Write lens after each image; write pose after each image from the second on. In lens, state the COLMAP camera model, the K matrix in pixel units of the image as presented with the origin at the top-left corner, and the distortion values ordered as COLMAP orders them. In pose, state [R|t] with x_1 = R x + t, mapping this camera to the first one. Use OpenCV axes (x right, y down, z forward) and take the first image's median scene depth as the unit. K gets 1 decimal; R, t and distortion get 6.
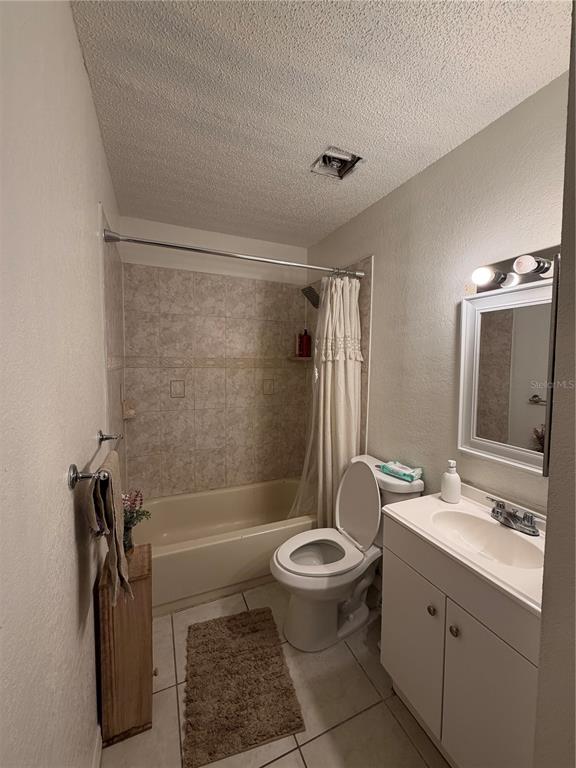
lens RADIAL K [[308.7, 0, 288.7], [0, 308.7, 379.3], [0, 0, 1]] dist [0.000767, -0.000695]
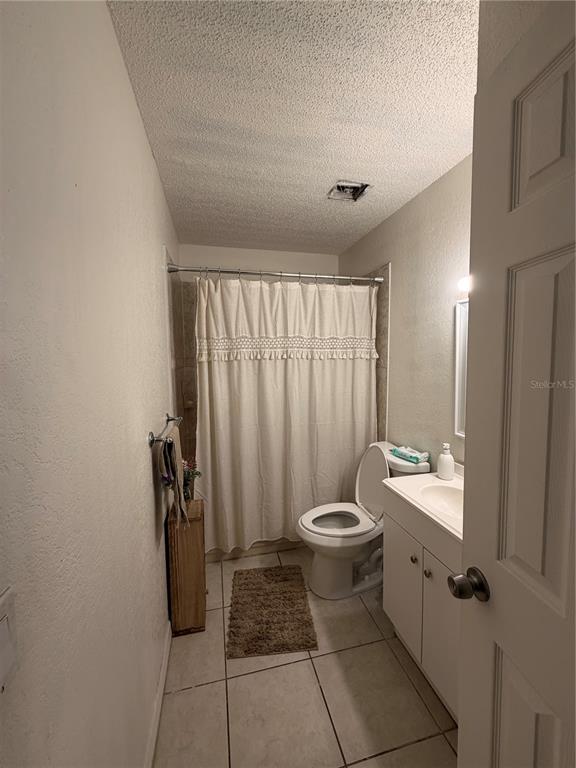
lens RADIAL K [[308.7, 0, 288.7], [0, 308.7, 379.3], [0, 0, 1]] dist [0.000767, -0.000695]
pose [[0.984644, -0.008551, -0.174363, 0.139560], [0.010873, 0.999864, 0.012371, 0.001434], [0.174234, -0.014077, 0.984604, -0.220737]]
